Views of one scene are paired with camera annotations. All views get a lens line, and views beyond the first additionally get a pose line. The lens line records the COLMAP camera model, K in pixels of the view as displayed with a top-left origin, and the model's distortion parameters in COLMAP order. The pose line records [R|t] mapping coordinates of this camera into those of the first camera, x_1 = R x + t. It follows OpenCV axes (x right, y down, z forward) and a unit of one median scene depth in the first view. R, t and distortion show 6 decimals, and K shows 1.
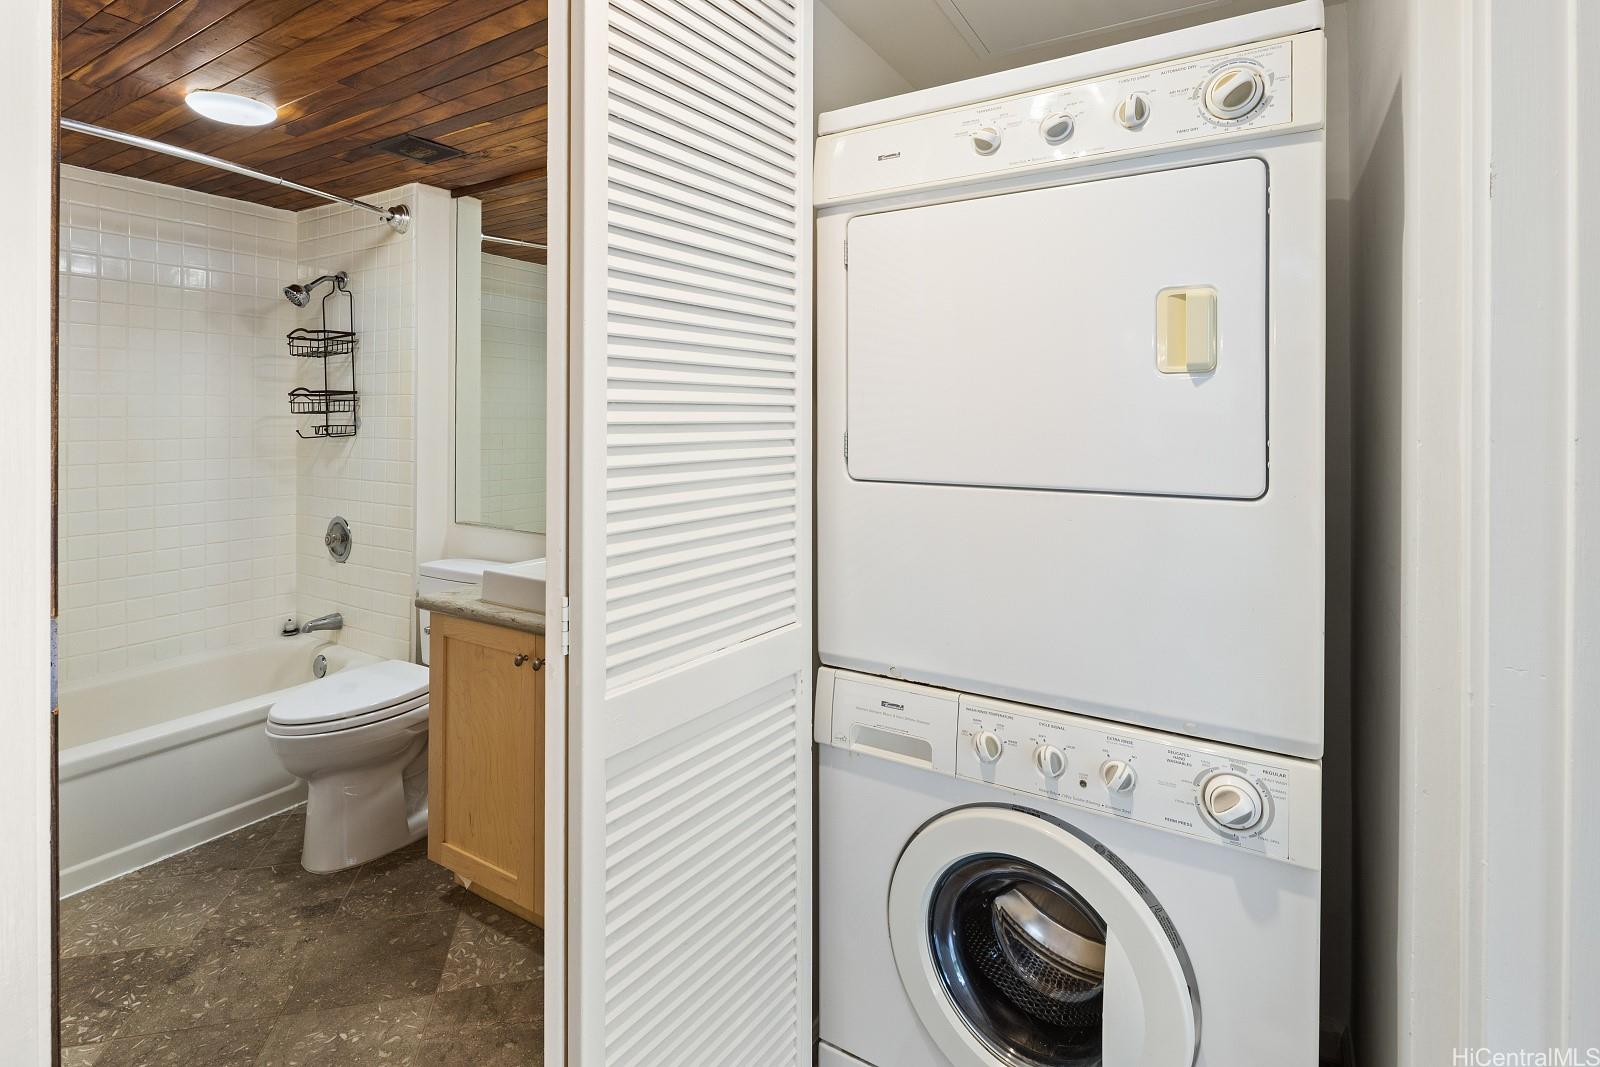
lens RADIAL K [[822.1, 0, 803.6], [0, 822.1, 425.3], [0, 0, 1]] dist [0.023082, -0.015777]
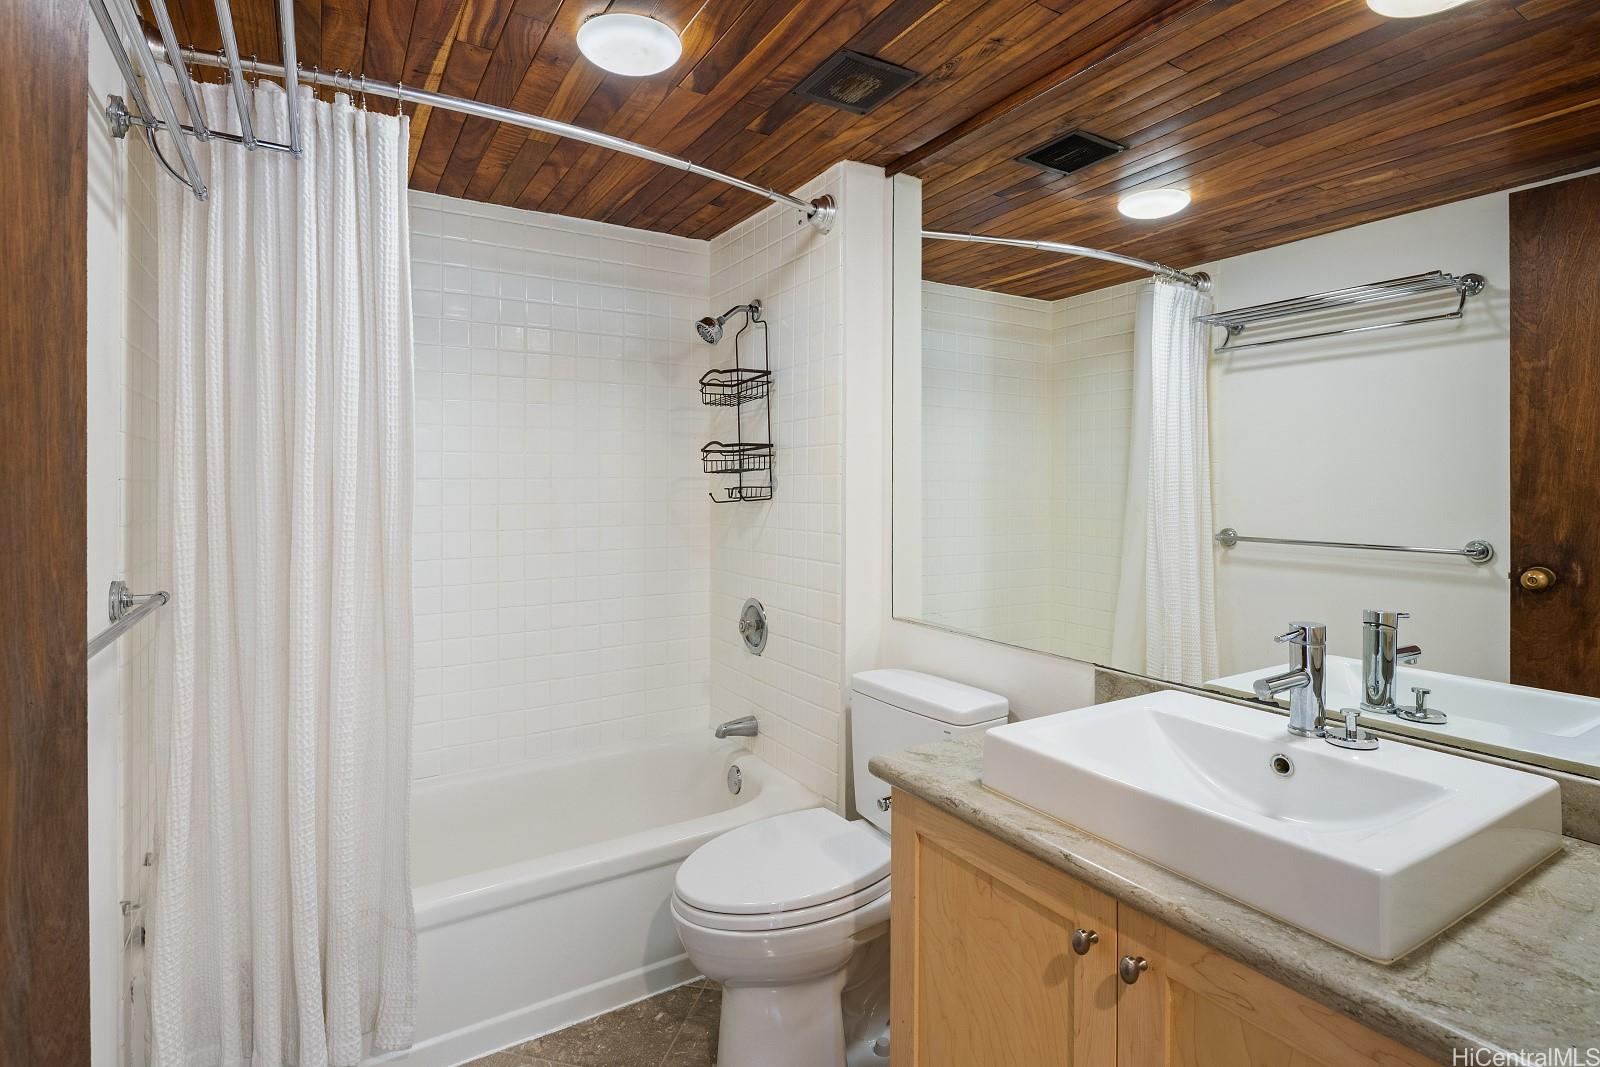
lens RADIAL K [[778.7, 0, 790.4], [0, 778.7, 497.3], [0, 0, 1]] dist [0.002660, -0.001124]
pose [[0.898553, -0.002226, -0.438860, -0.196281], [0.002548, 0.999997, 0.000144, 0.010370], [0.438858, -0.001248, 0.898555, 0.332976]]
